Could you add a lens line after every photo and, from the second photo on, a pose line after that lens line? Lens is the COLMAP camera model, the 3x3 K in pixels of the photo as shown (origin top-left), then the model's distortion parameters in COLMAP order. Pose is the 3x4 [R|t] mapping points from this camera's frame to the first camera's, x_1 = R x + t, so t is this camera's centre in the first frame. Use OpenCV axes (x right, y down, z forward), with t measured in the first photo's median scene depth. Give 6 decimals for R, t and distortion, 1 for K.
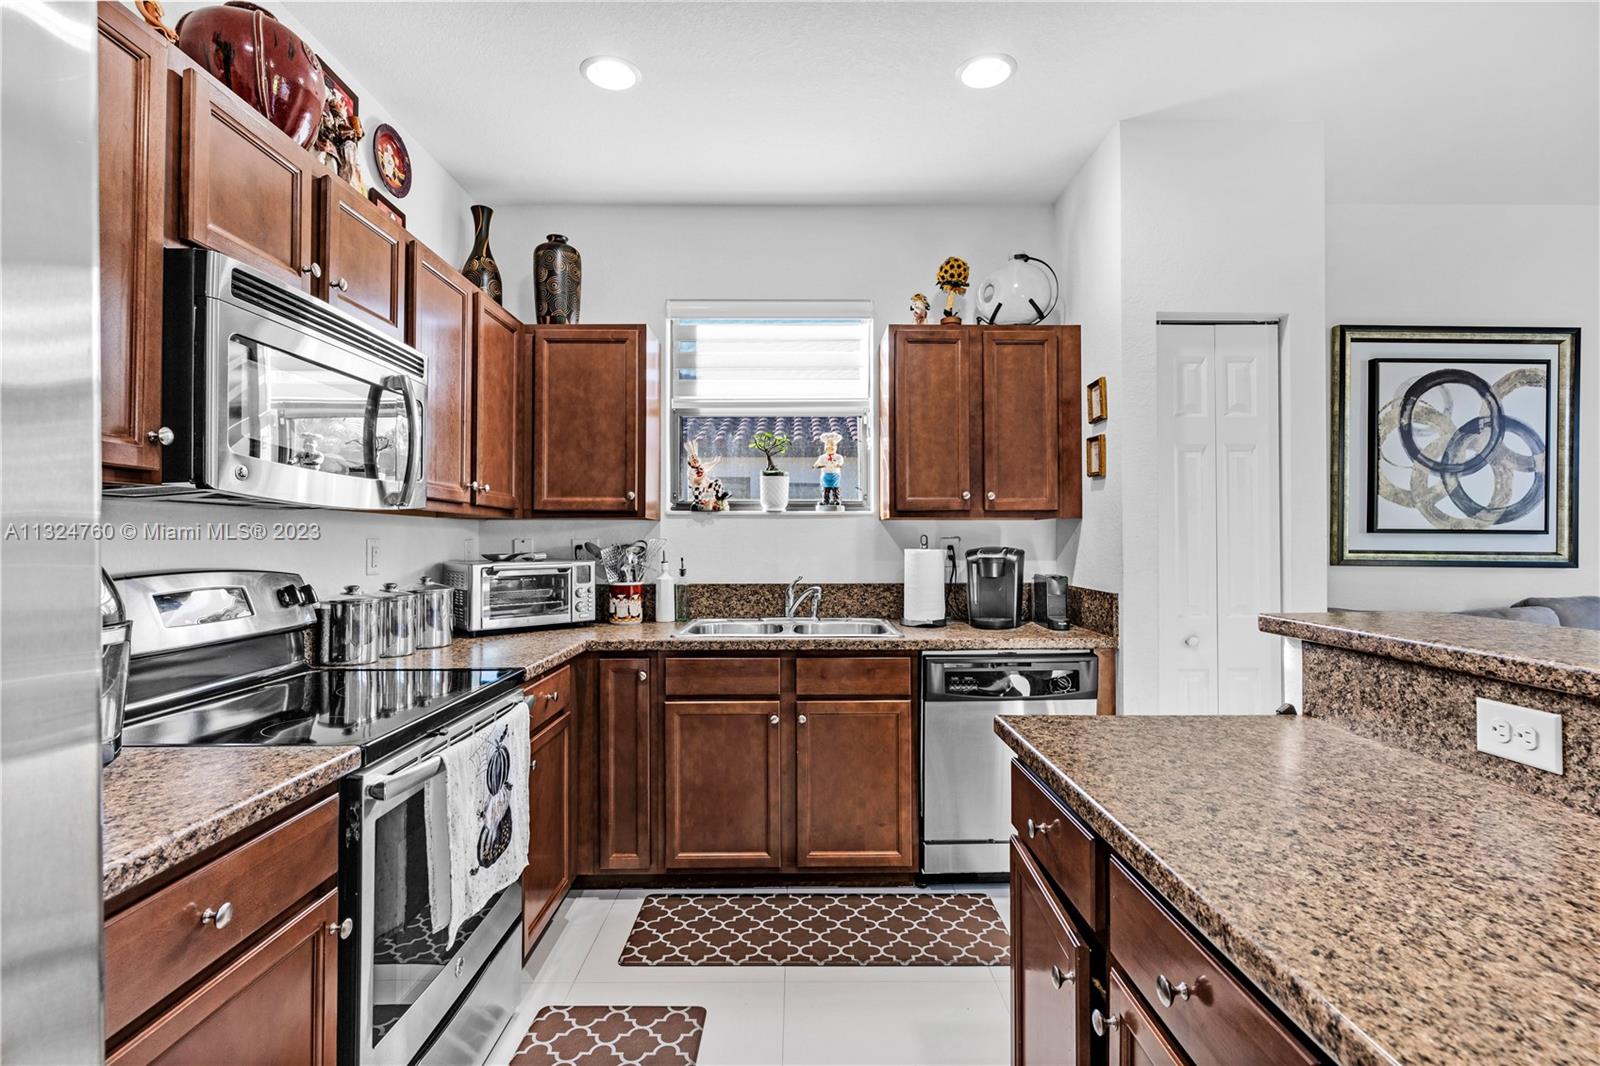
lens RADIAL K [[750.0, 0, 801.0], [0, 750.0, 537.7], [0, 0, 1]] dist [0.000415, 0.000114]
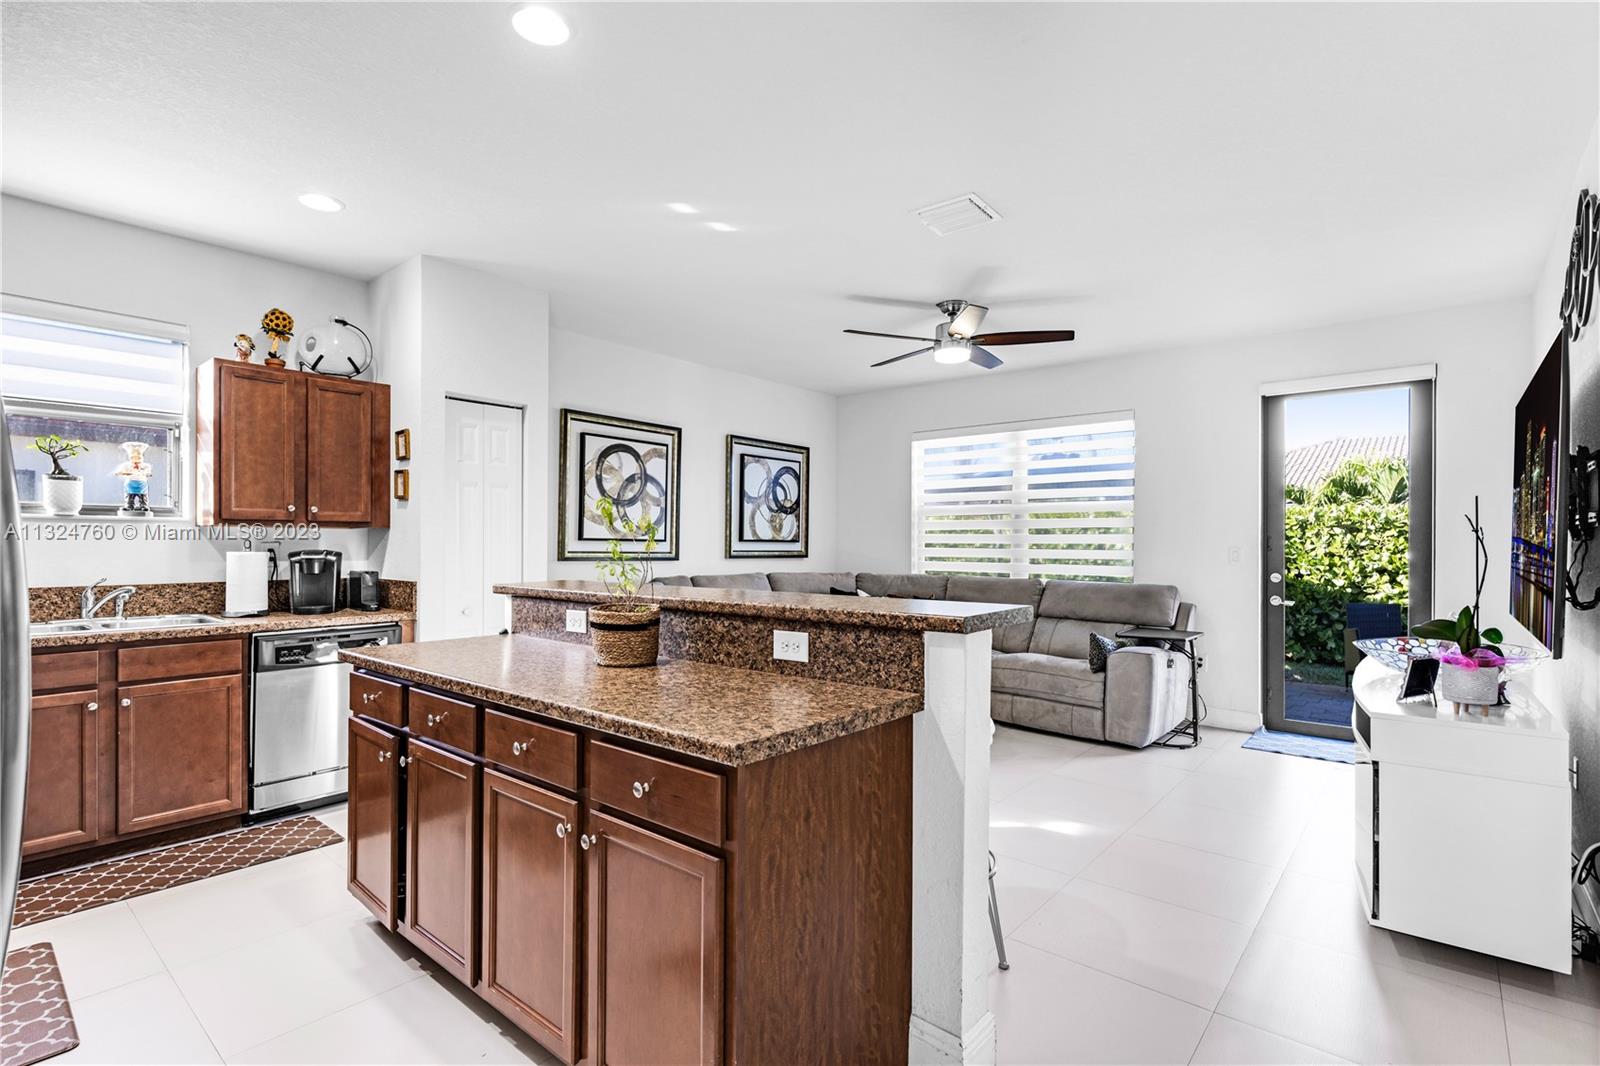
lens RADIAL K [[762.2, 0, 800.2], [0, 762.2, 535.6], [0, 0, 1]] dist [0.003492, 0.000027]
pose [[0.650223, 0.011619, 0.759655, -0.180723], [-0.005256, 0.999928, -0.010795, -0.001963], [-0.759726, 0.003027, 0.650237, -0.436643]]
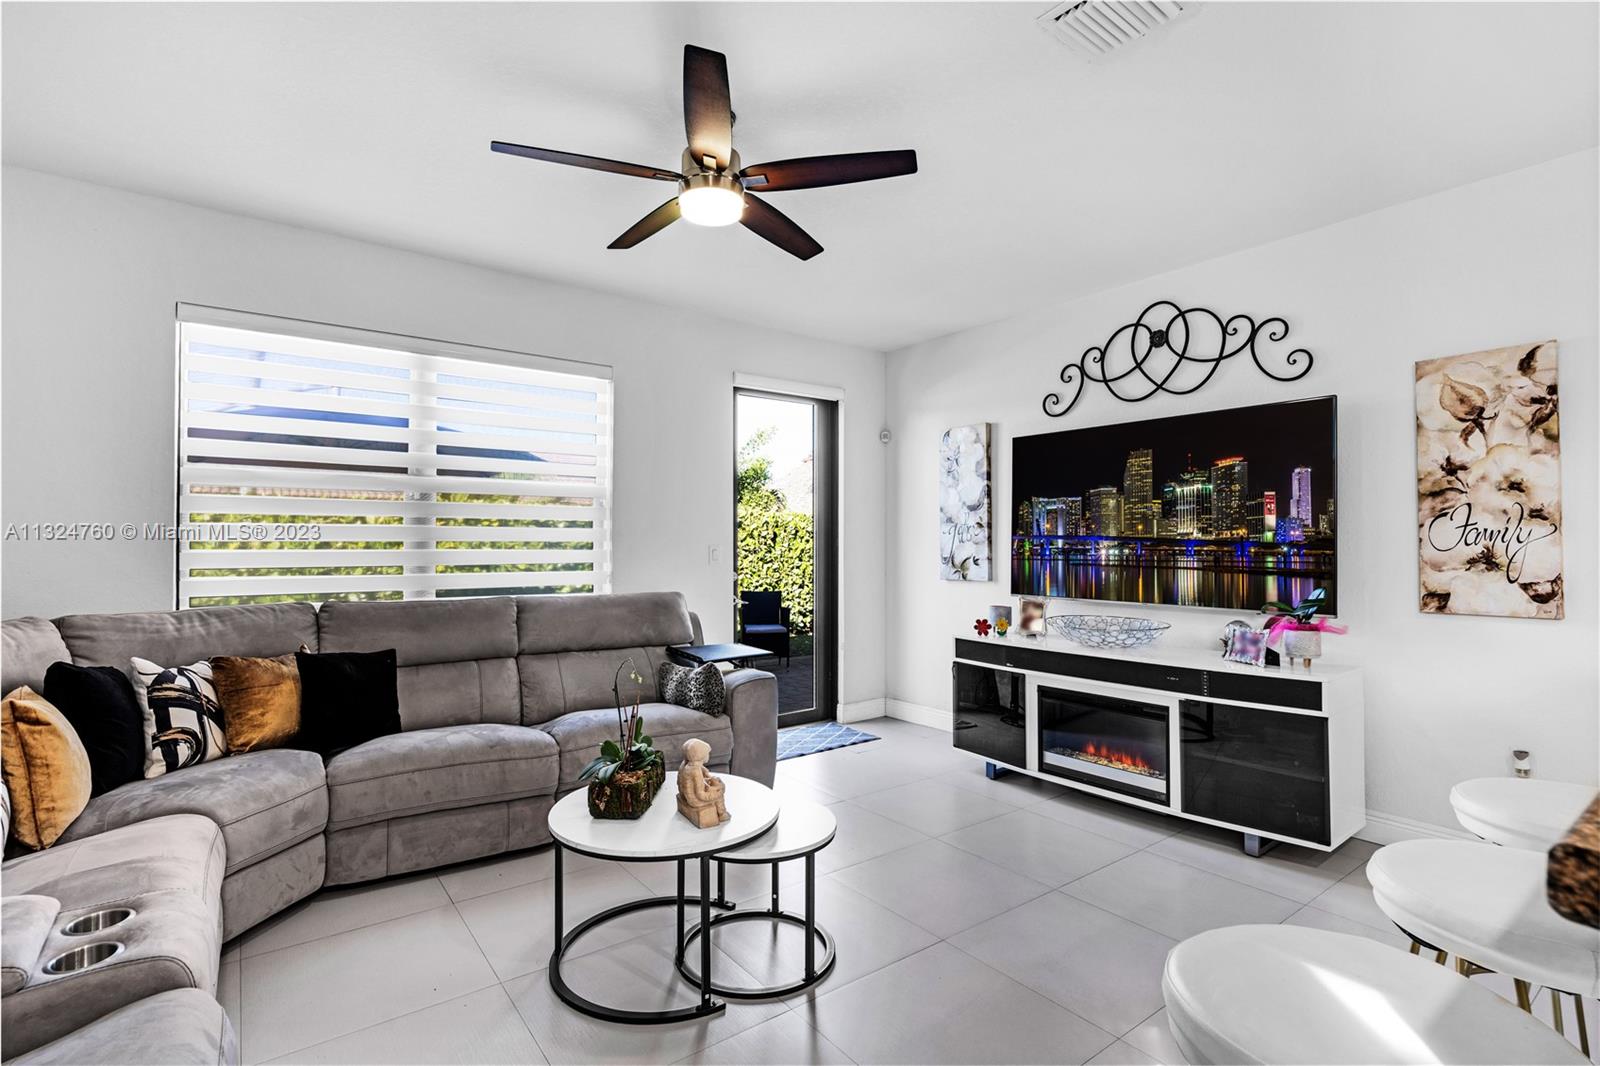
lens RADIAL K [[762.2, 0, 800.2], [0, 762.2, 535.6], [0, 0, 1]] dist [0.003492, 0.000027]
pose [[-0.595947, 0.006530, 0.802997, 0.407359], [-0.002344, 0.999949, -0.009871, -0.004185], [-0.803020, -0.007765, -0.595901, 0.717433]]
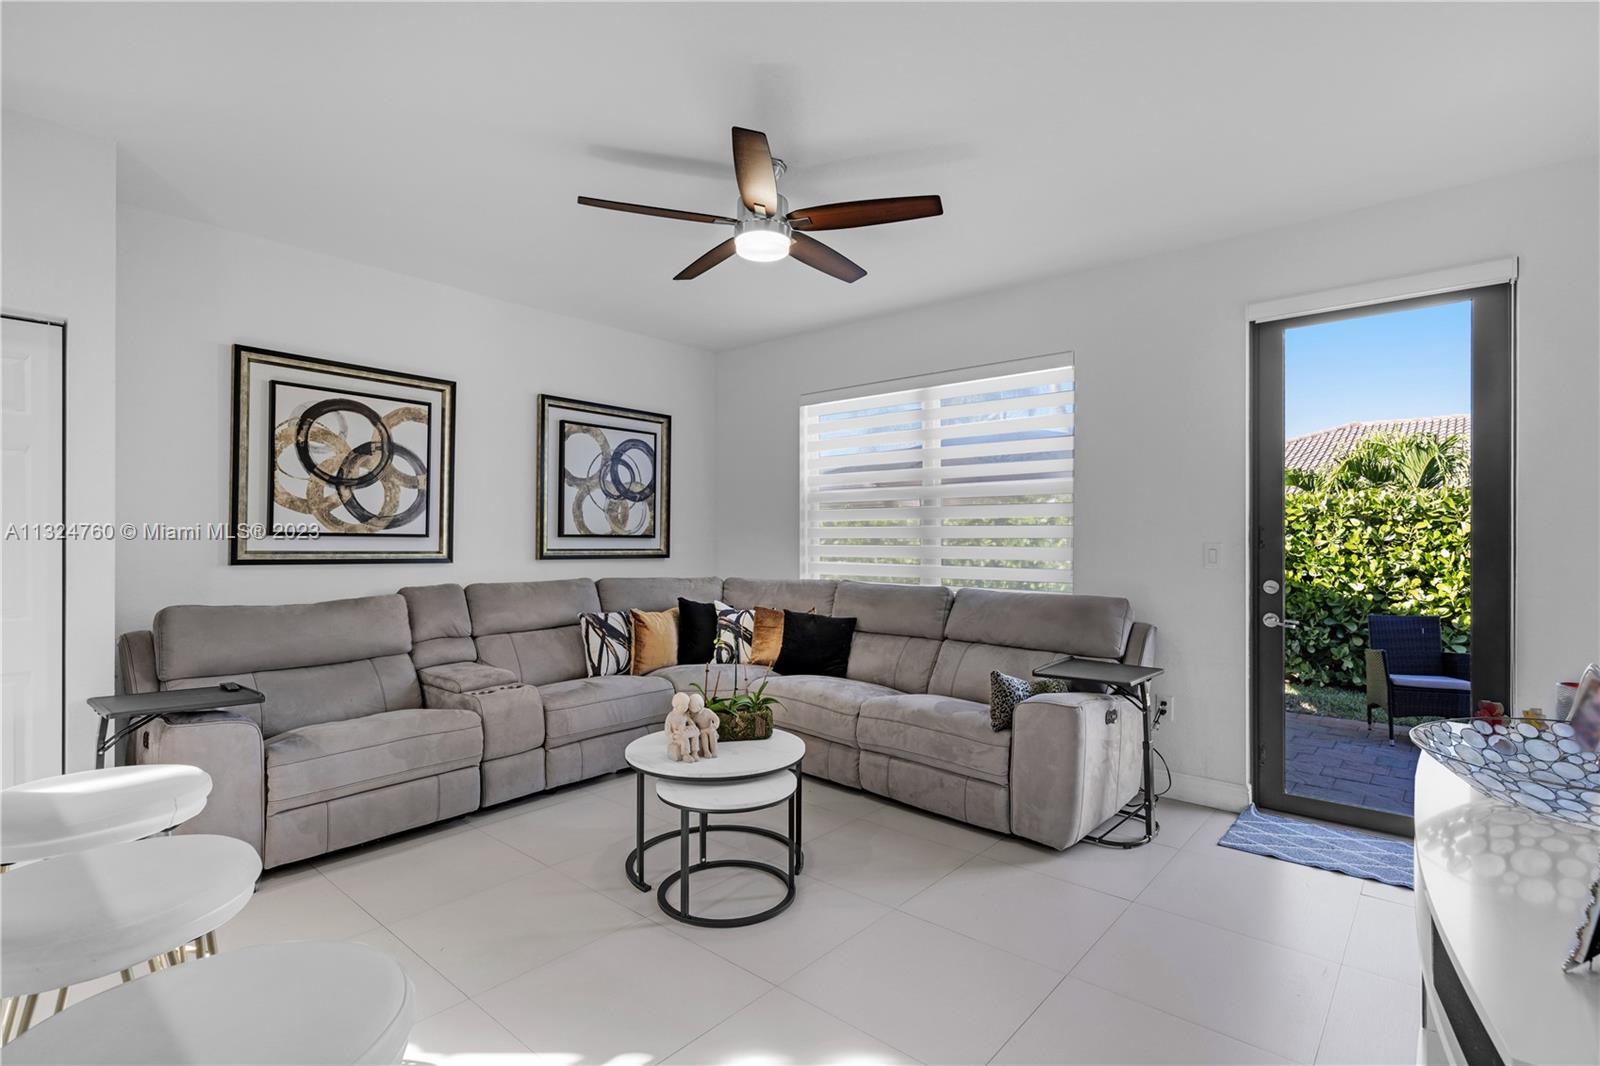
lens RADIAL K [[762.2, 0, 800.2], [0, 762.2, 535.6], [0, 0, 1]] dist [0.003492, 0.000027]
pose [[0.657651, 0.007289, 0.753287, 0.442761], [-0.003046, 0.999971, -0.007016, -0.000661], [-0.753316, 0.002320, 0.657654, -0.361746]]
